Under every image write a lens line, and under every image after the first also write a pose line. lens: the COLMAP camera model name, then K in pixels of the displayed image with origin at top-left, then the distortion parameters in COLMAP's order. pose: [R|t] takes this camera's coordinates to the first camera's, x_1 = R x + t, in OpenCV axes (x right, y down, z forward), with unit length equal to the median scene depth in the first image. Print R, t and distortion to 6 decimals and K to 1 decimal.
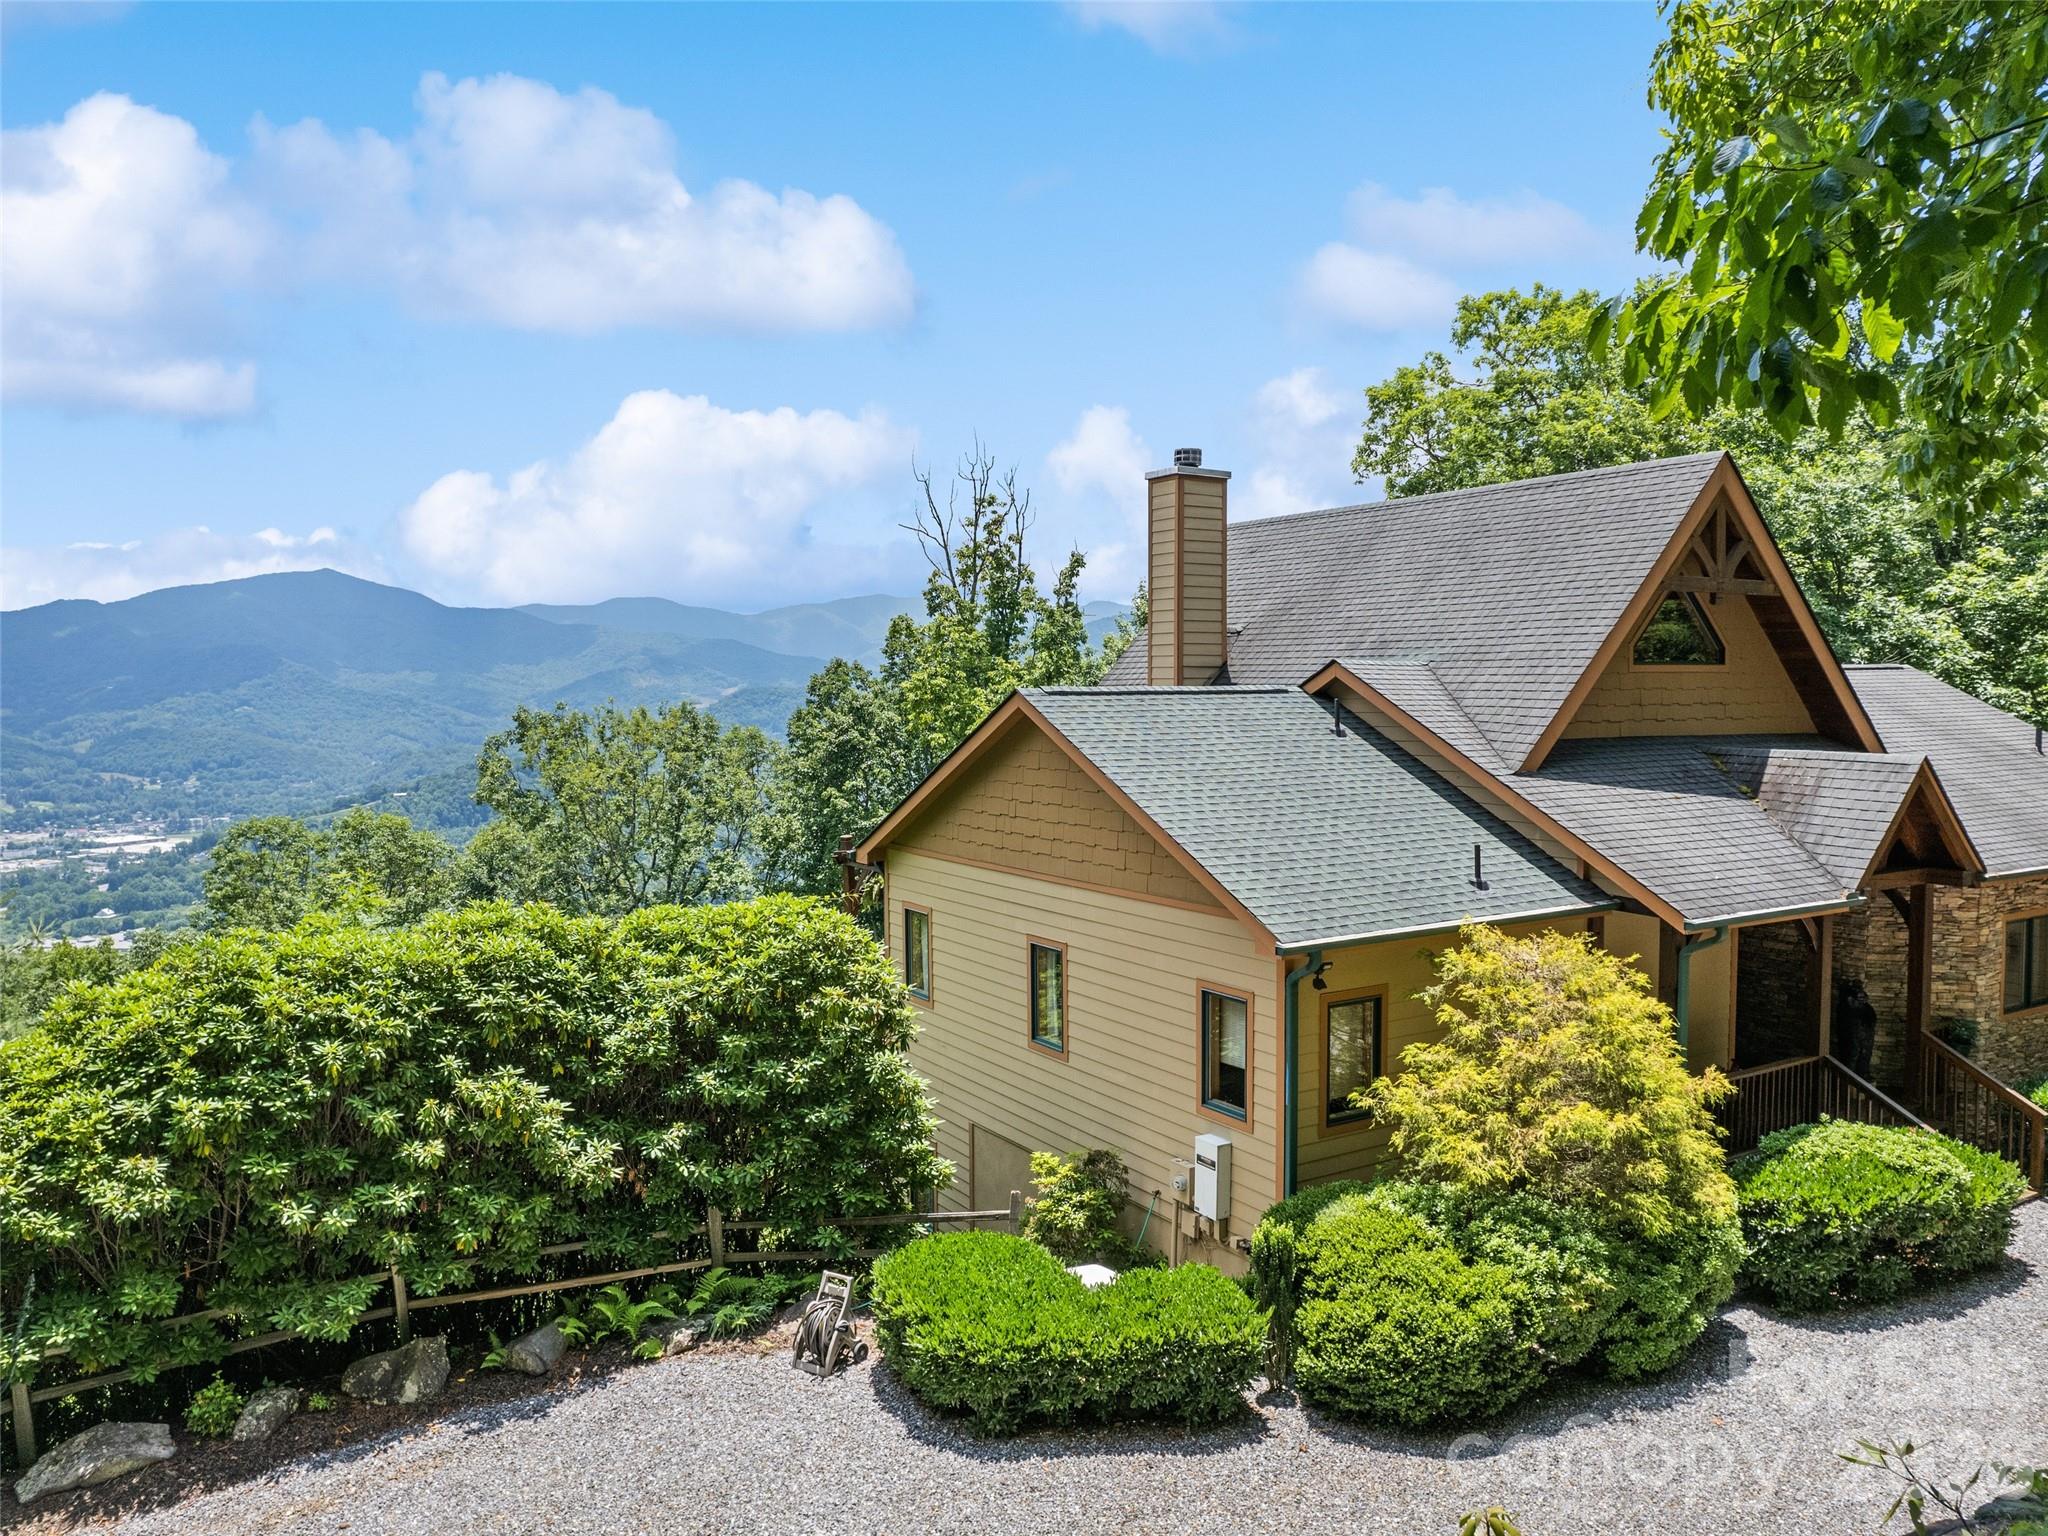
lens RADIAL K [[1482.8, 0, 1020.9], [0, 1482.8, 804.0], [0, 0, 1]] dist [-0.054724, -0.000561]
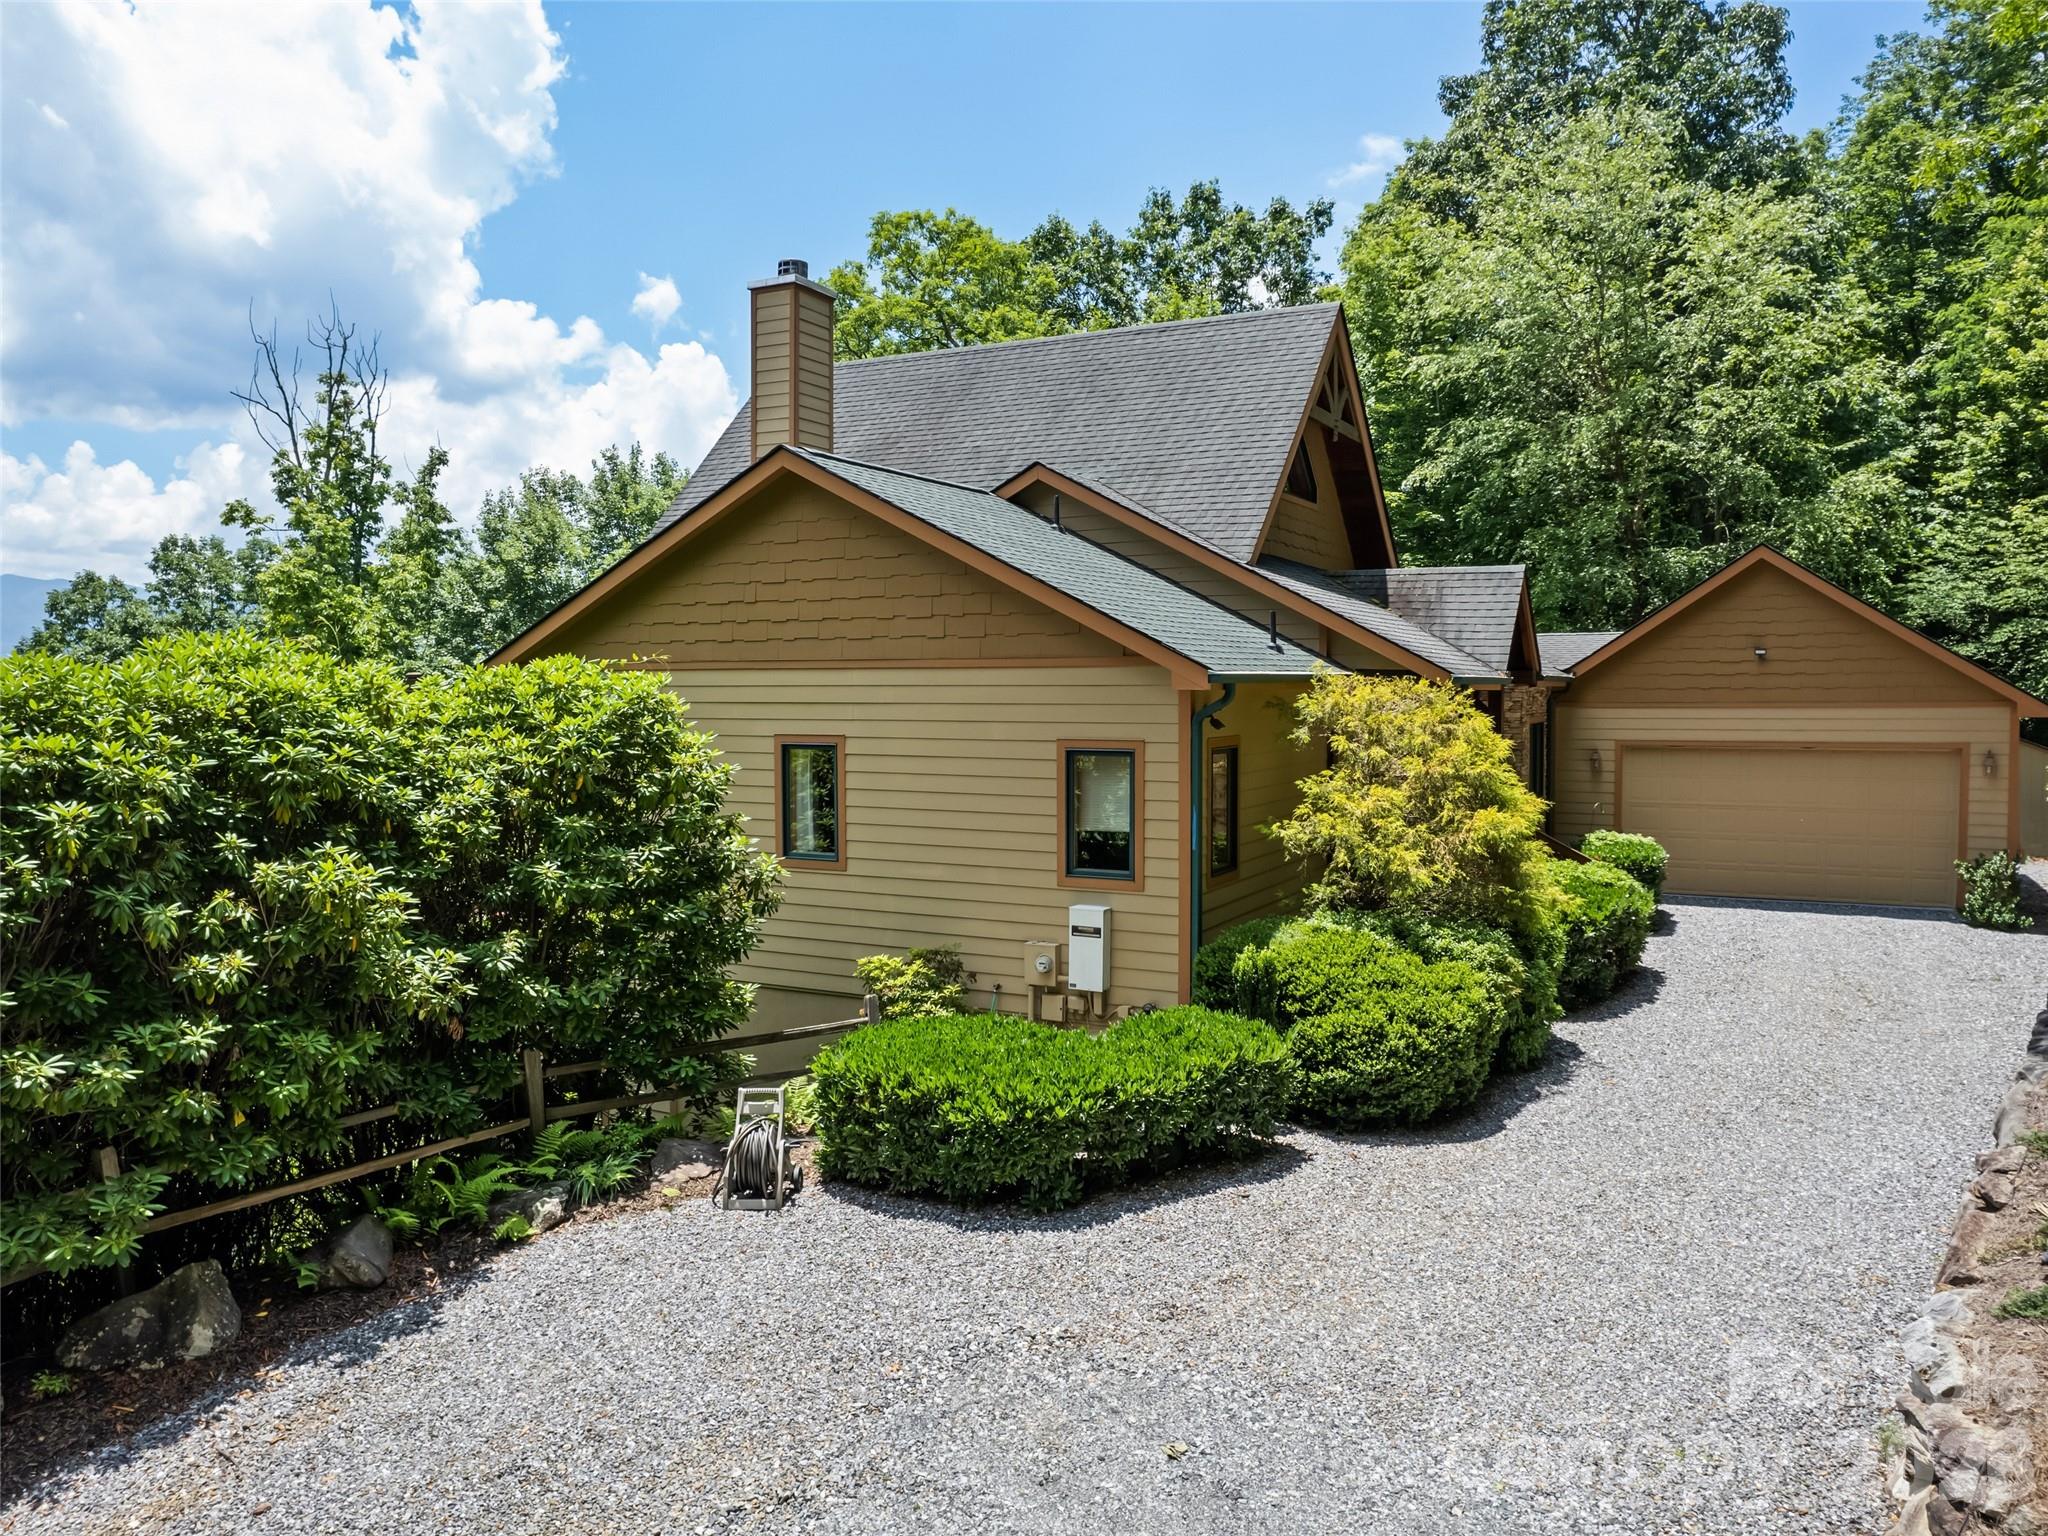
lens RADIAL K [[1487.5, 0, 1024.0], [0, 1487.5, 768.0], [0, 0, 1]] dist [-0.066746, 0.050015]
pose [[0.855919, -0.022408, 0.516624, -0.390797], [0.034687, 0.999298, -0.014125, 0.151100], [-0.515945, 0.030010, 0.856096, 0.213953]]
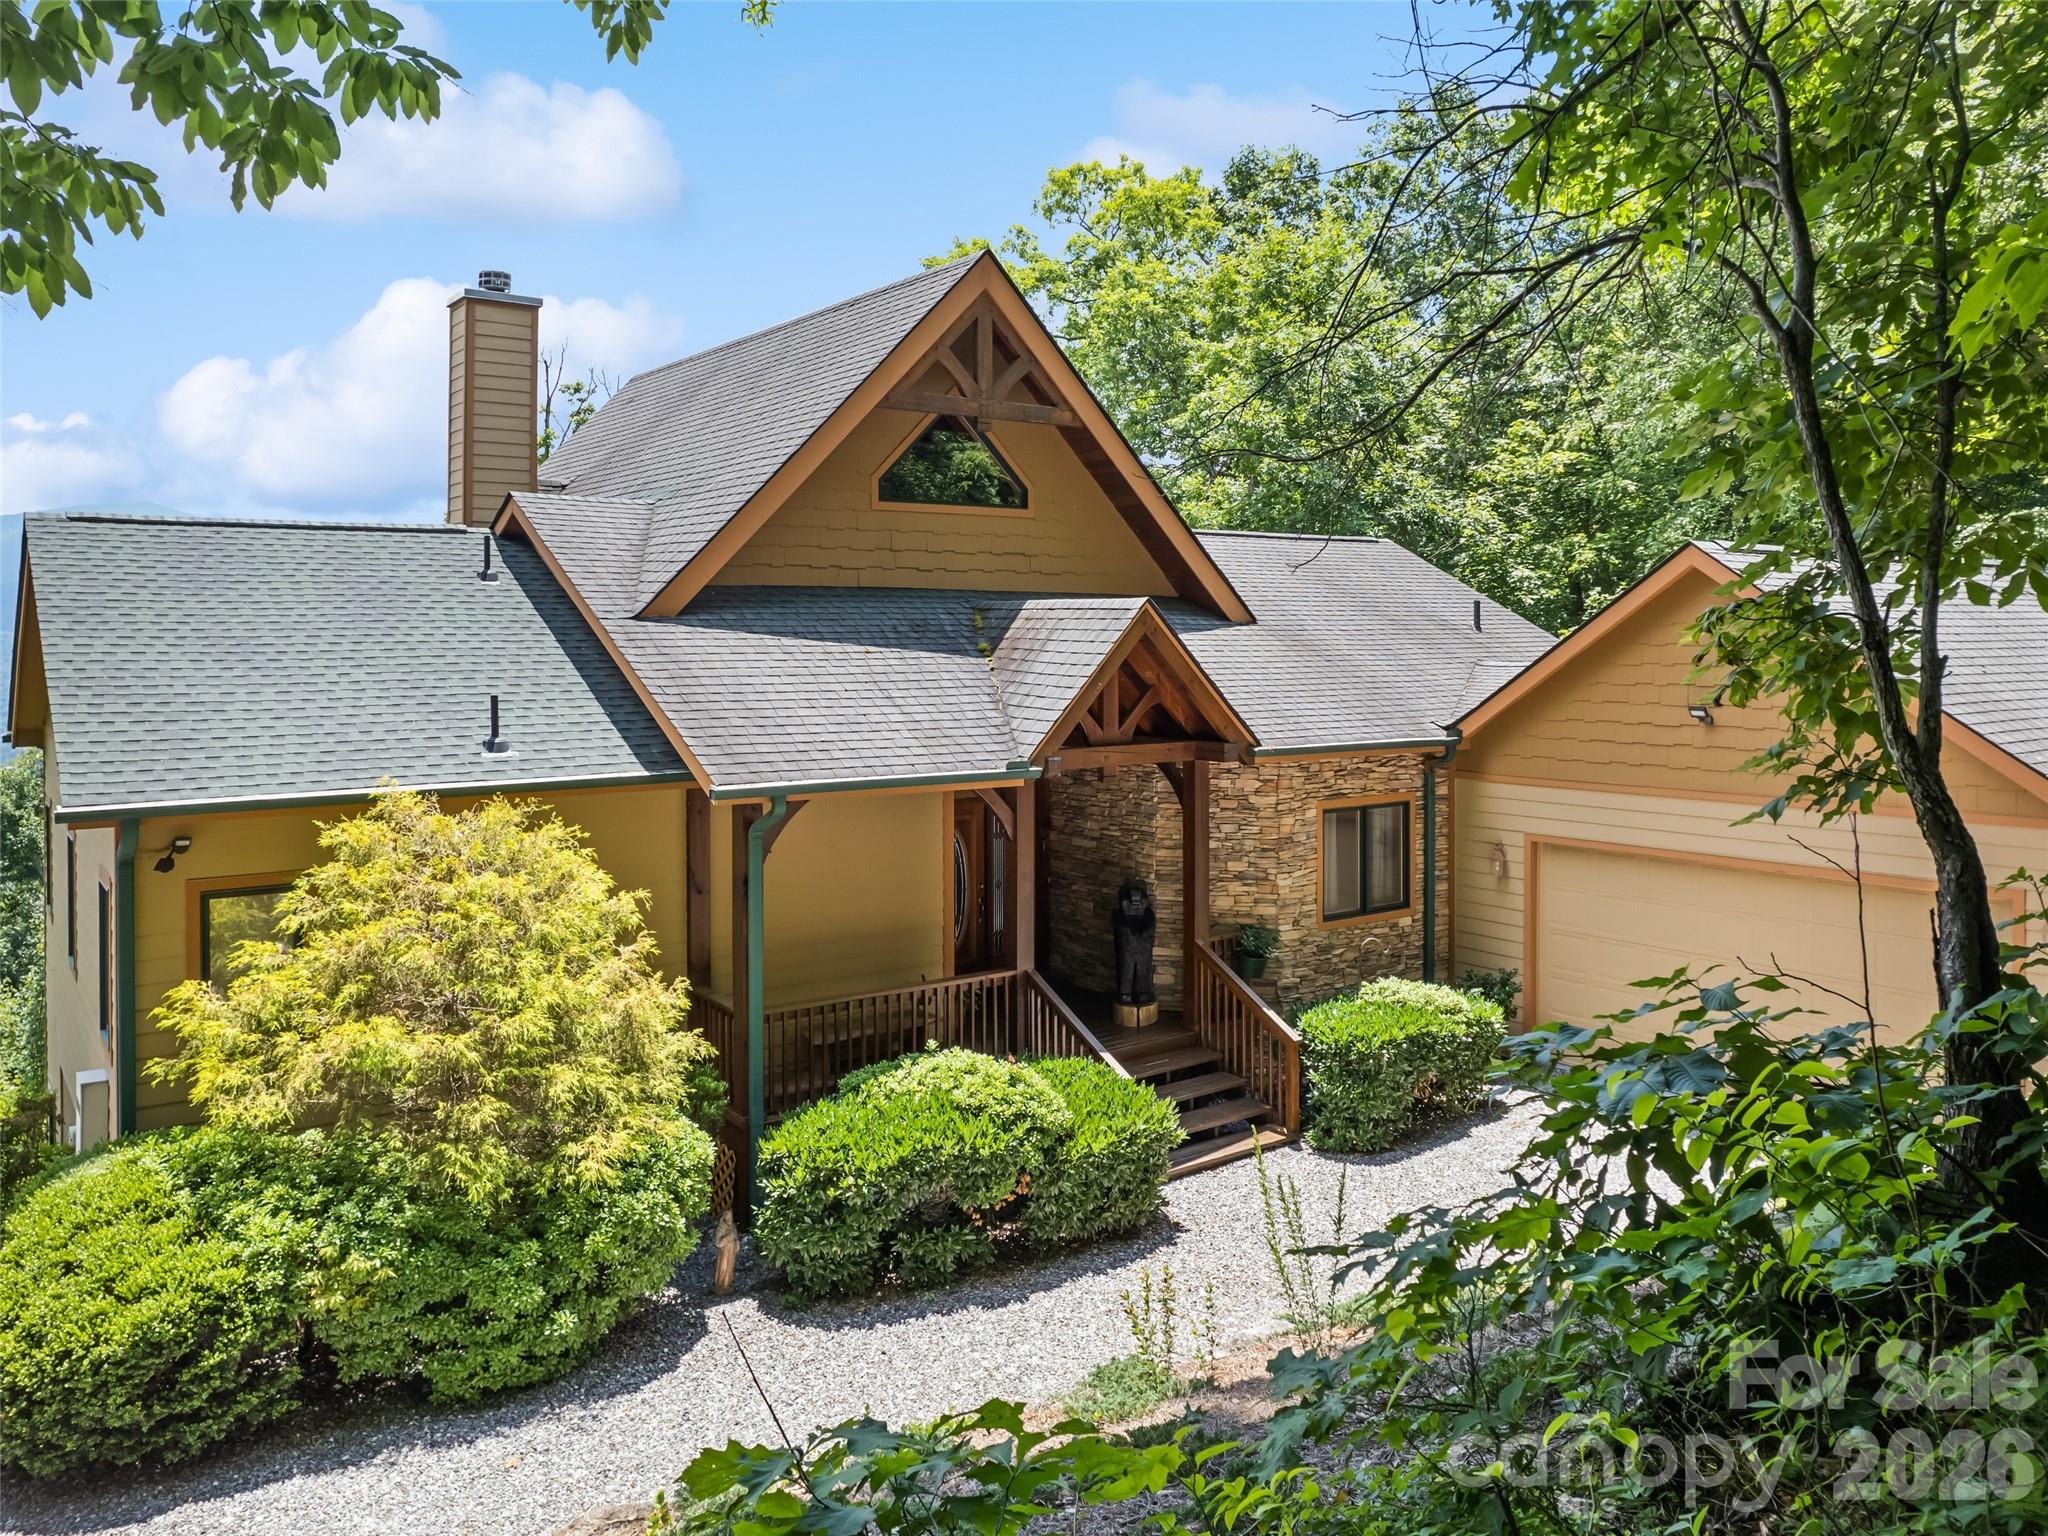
lens RADIAL K [[1528.5, 0, 1022.3], [0, 1528.5, 640.5], [0, 0, 1]] dist [-0.064742, 0.064386]
pose [[0.996439, 0.013181, 0.083278, 0.539913], [-0.008451, 0.998344, -0.056896, 0.043947], [-0.083890, 0.055990, 0.994901, 0.166141]]
